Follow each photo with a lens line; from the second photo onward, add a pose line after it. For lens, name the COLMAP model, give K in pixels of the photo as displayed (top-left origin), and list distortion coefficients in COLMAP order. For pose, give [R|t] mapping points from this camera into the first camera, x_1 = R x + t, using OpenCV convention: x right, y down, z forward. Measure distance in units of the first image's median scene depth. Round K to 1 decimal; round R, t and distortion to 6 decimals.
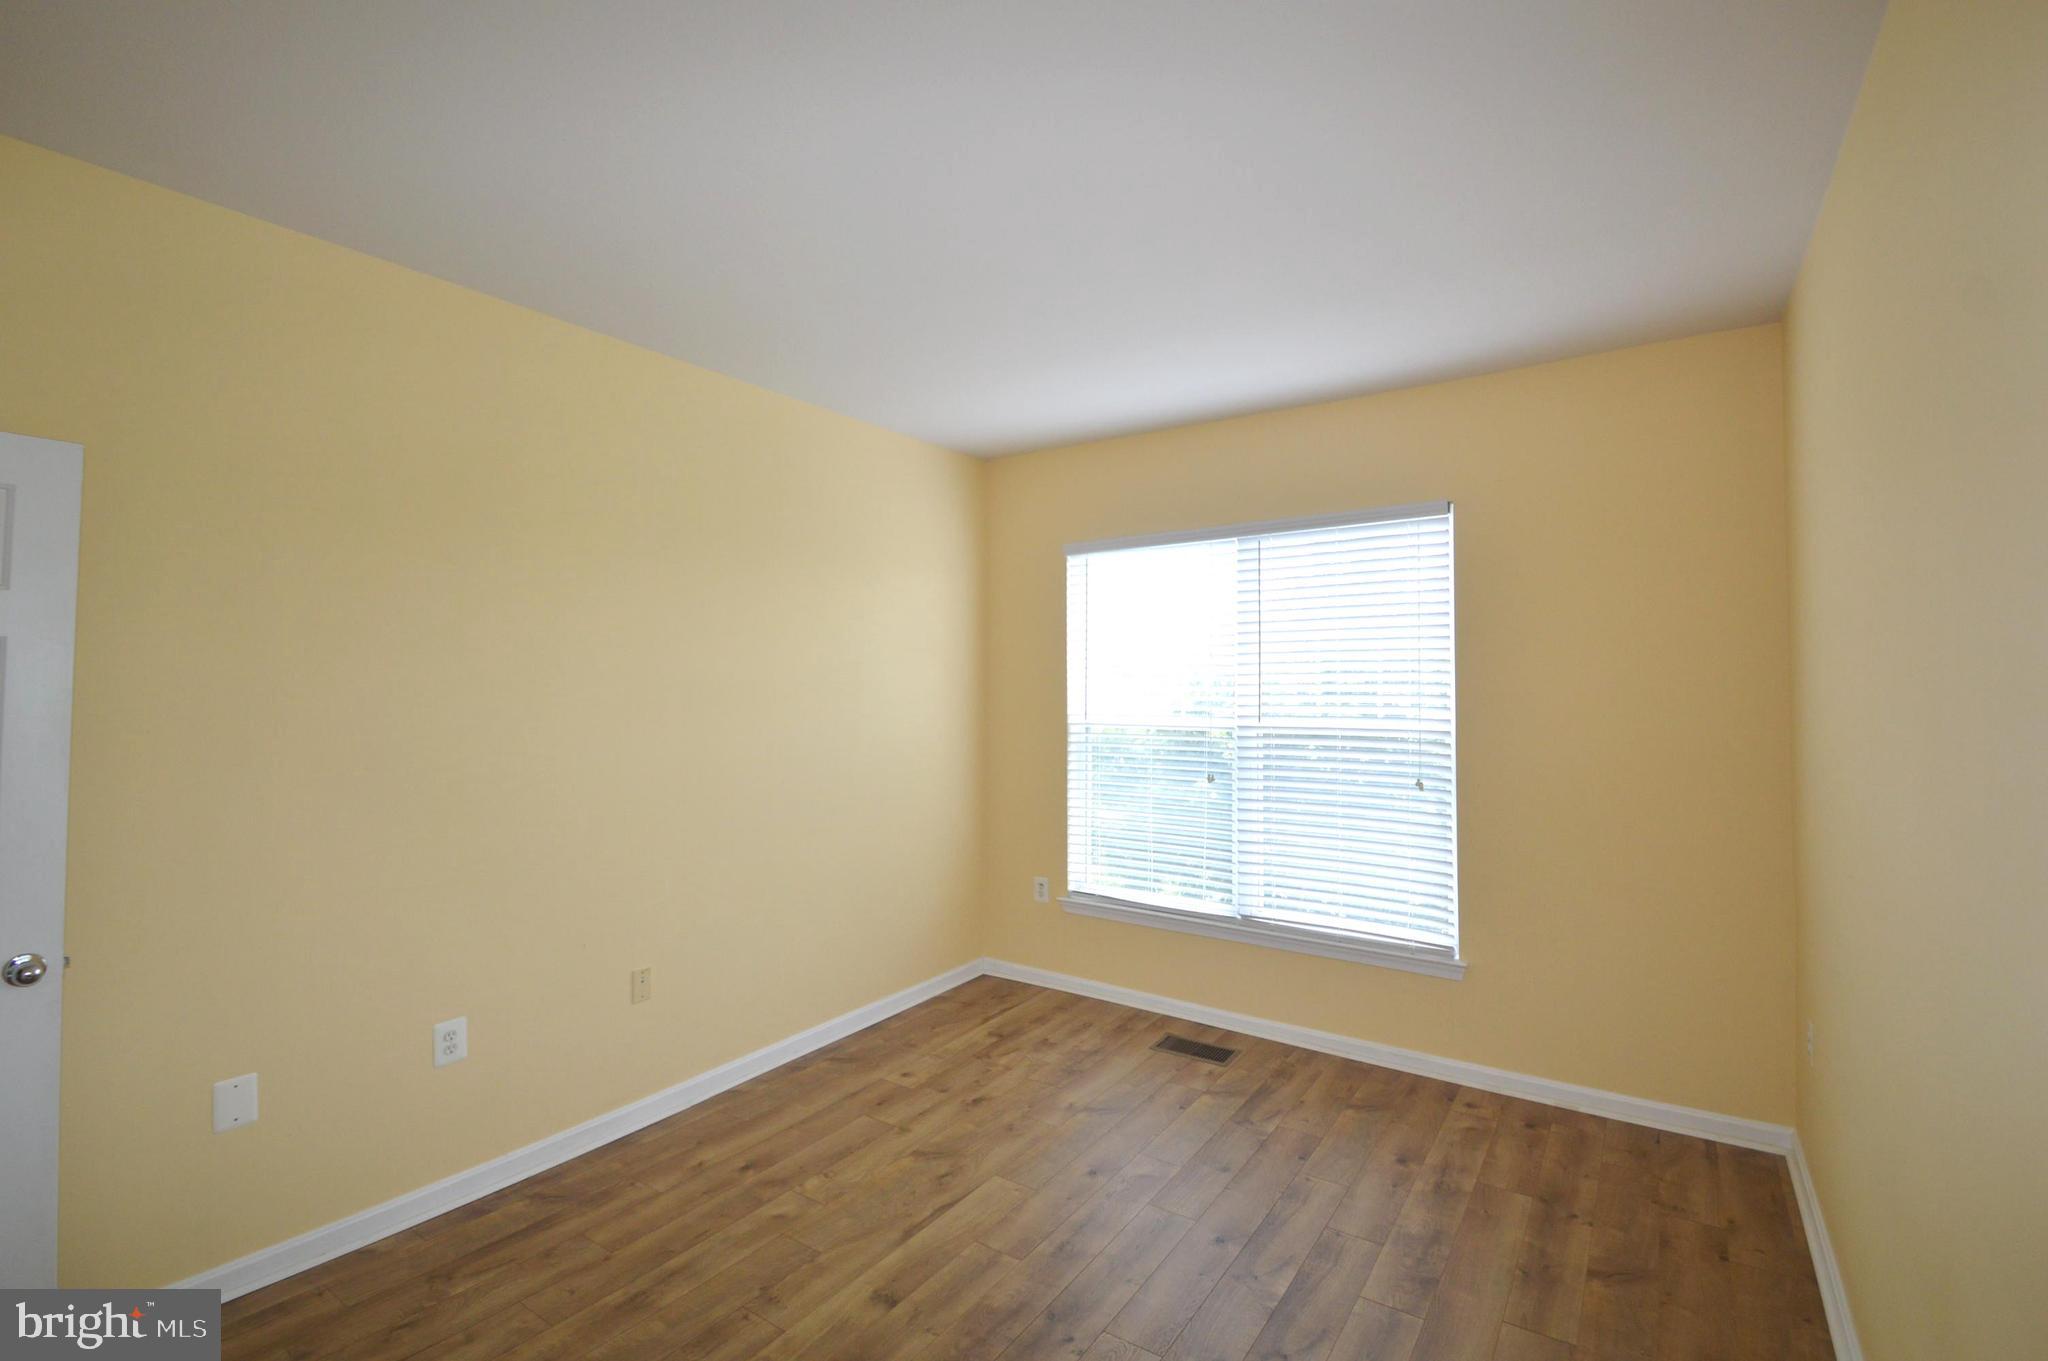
lens RADIAL K [[909.9, 0, 1002.6], [0, 909.9, 668.9], [0, 0, 1]] dist [0.011903, -0.015402]
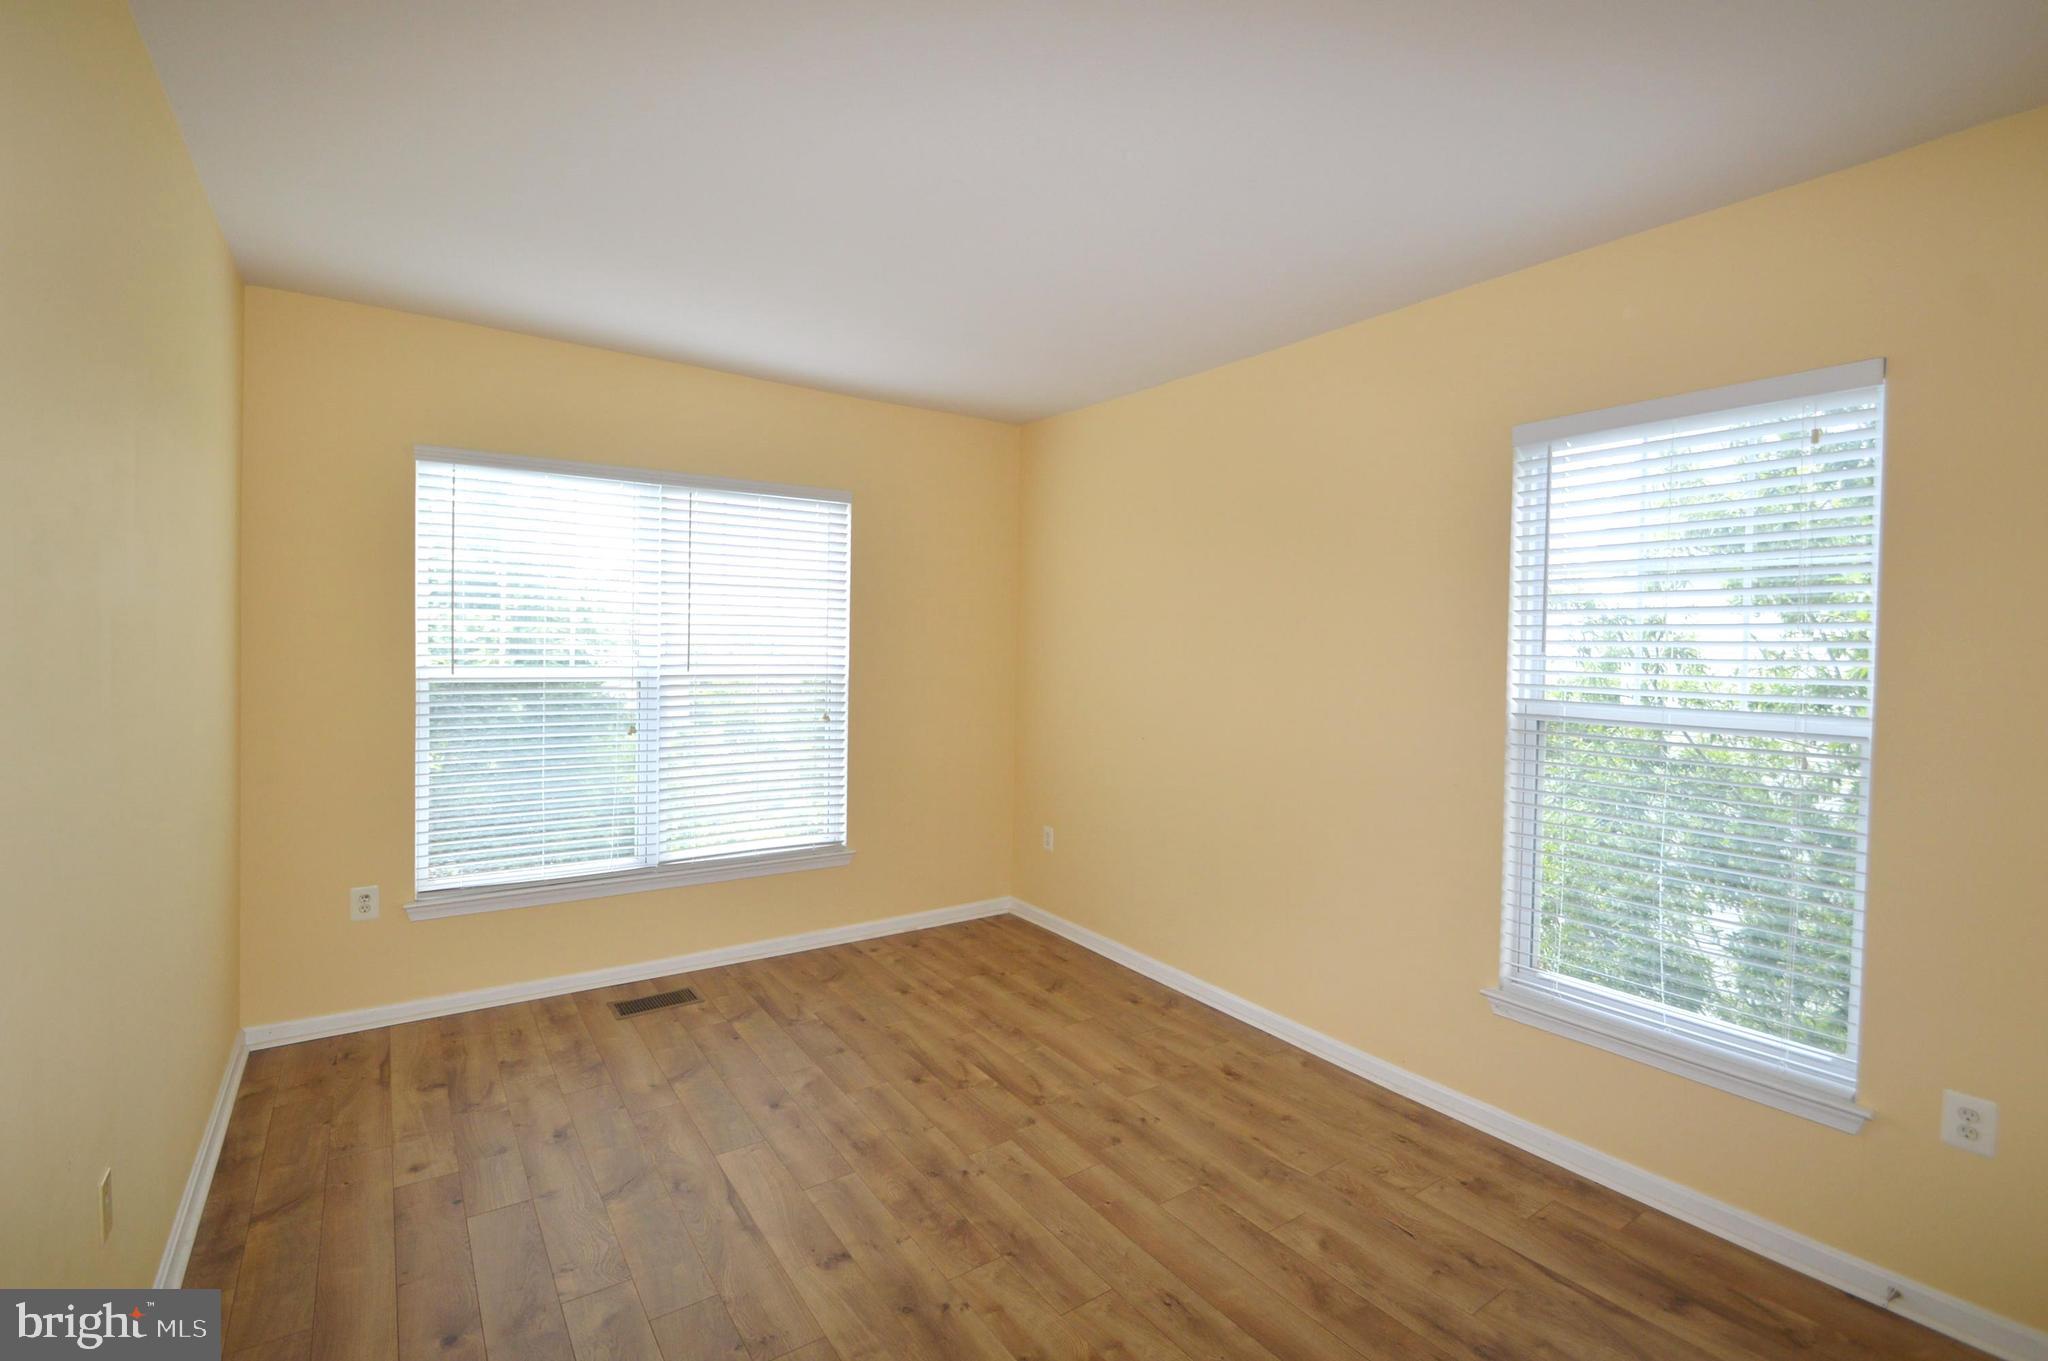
lens RADIAL K [[909.9, 0, 1041.7], [0, 909.9, 679.4], [0, 0, 1]] dist [0.011903, -0.015402]
pose [[0.342921, -0.035665, 0.938687, -0.621682], [-0.032076, 0.998252, 0.049646, 0.004564], [-0.938816, -0.047134, 0.341178, 0.313685]]
